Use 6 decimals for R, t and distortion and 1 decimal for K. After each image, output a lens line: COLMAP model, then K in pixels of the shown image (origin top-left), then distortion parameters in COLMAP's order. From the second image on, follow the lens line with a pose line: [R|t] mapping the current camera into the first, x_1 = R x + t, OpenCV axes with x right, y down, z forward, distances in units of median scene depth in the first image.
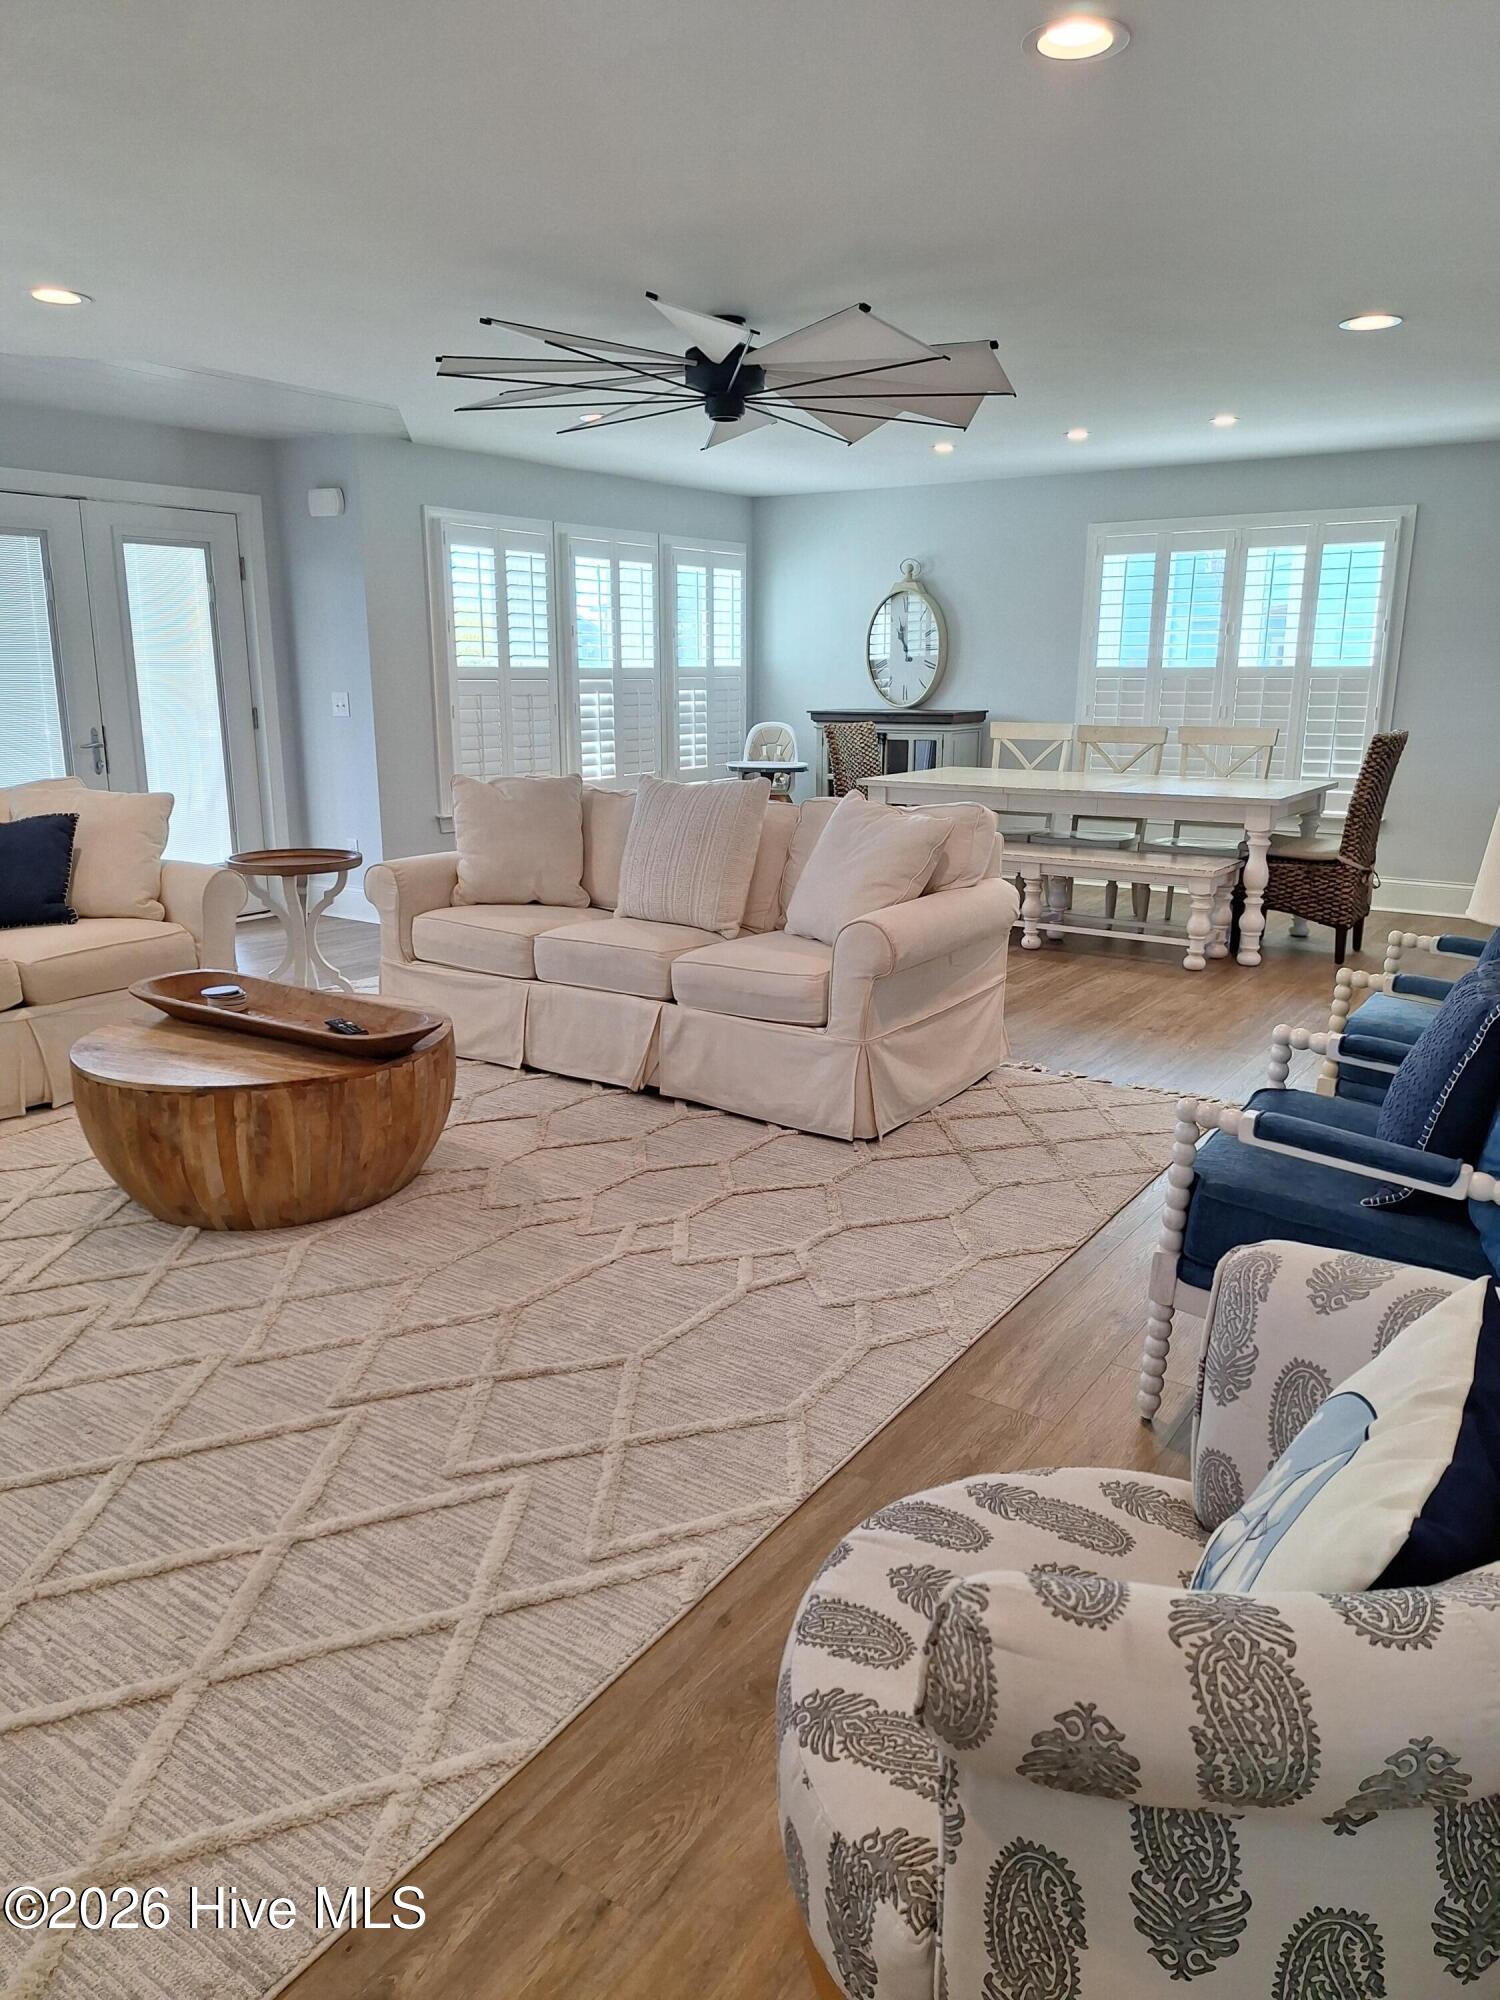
lens RADIAL K [[1406.6, 0, 750.0], [0, 1406.6, 1000.0], [0, 0, 1]] dist [0.127128, -0.228438]
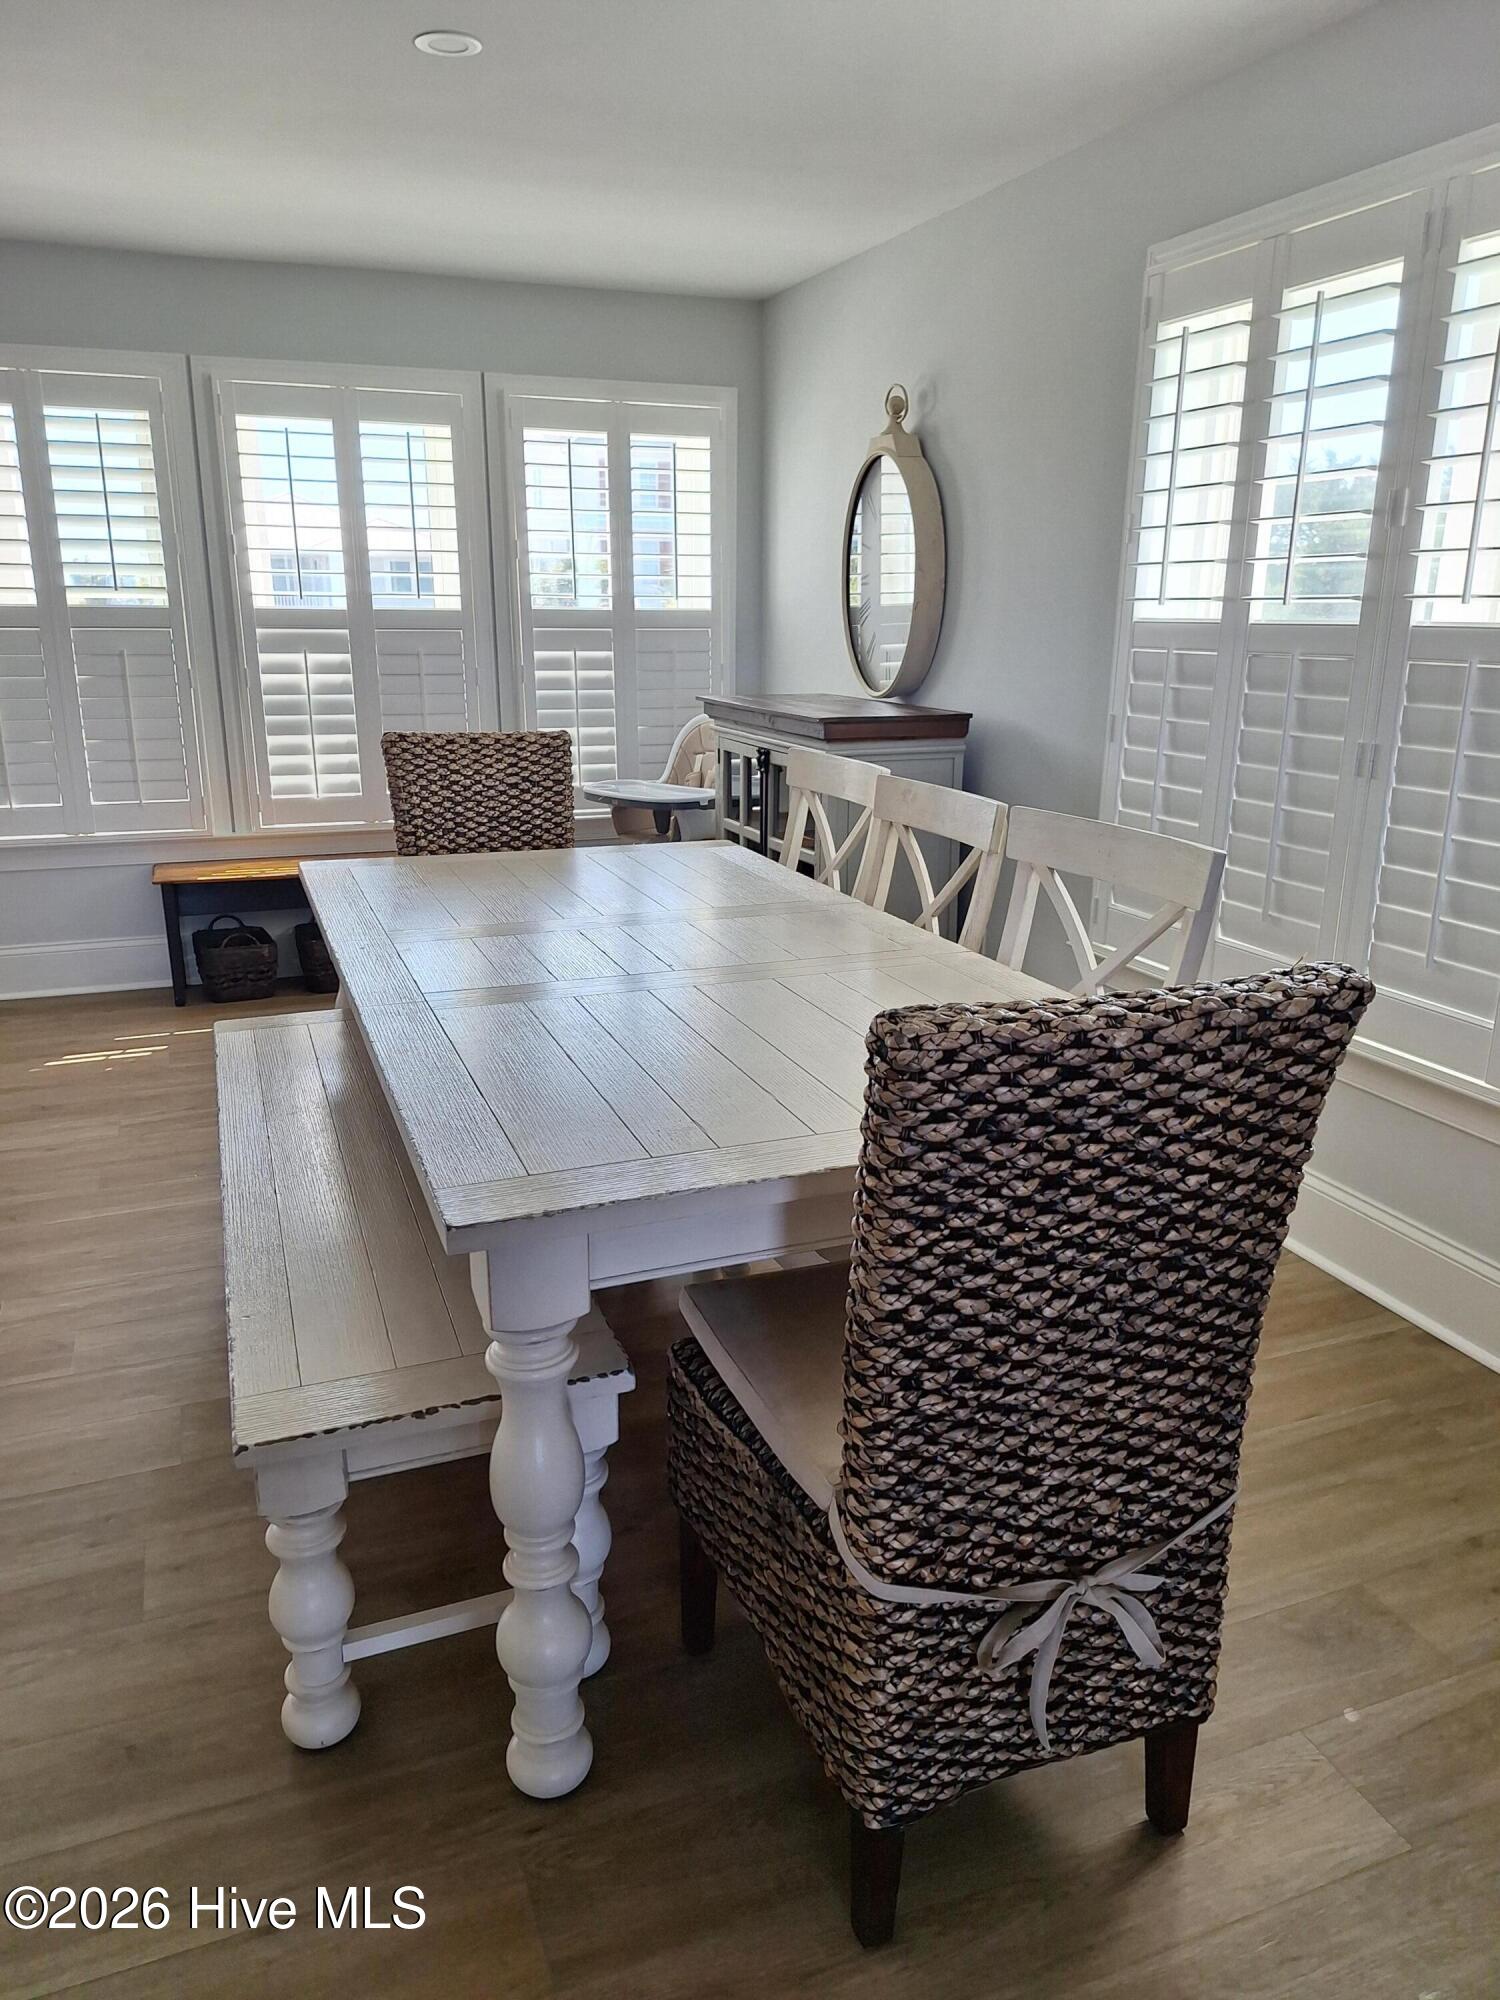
lens RADIAL K [[1385.9, 0, 759.3], [0, 1385.9, 989.6], [0, 0, 1]] dist [0.115048, -0.167515]
pose [[0.820584, 0.155423, -0.549986, 0.229090], [-0.136777, 0.987754, 0.075061, -0.087579], [0.554917, 0.013632, 0.831794, 0.367222]]
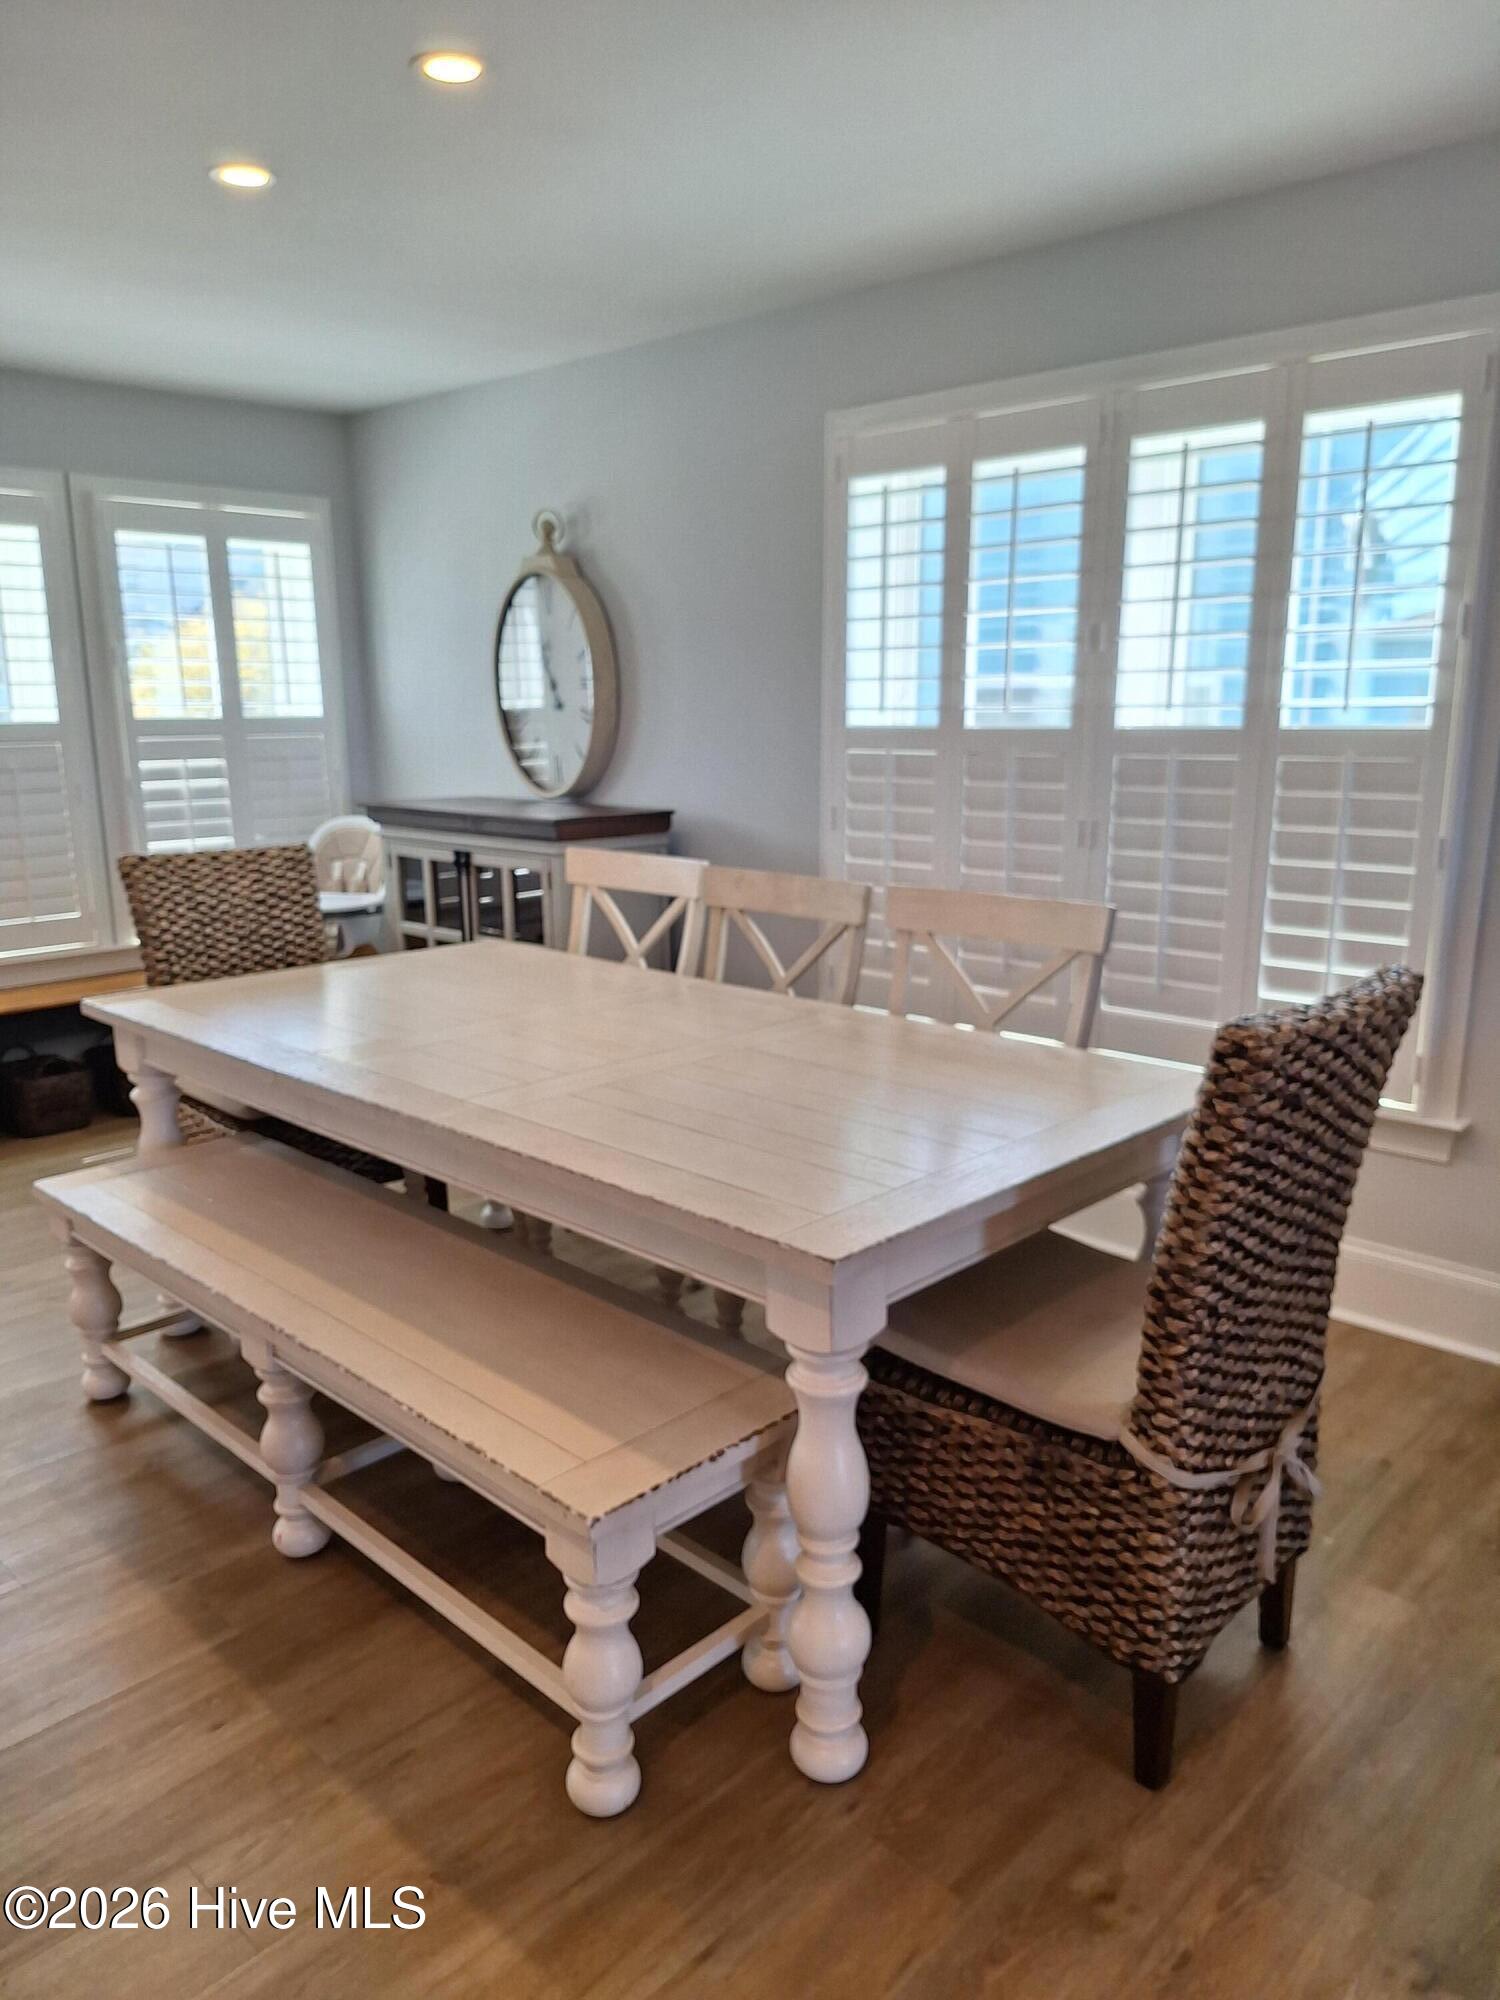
lens RADIAL K [[1406.6, 0, 750.0], [0, 1406.6, 1000.0], [0, 0, 1]] dist [0.127128, -0.228438]
pose [[0.984156, 0.029440, -0.174845, 0.174584], [-0.033338, 0.999256, -0.019401, -0.079912], [0.174144, 0.024922, 0.984405, 0.322742]]
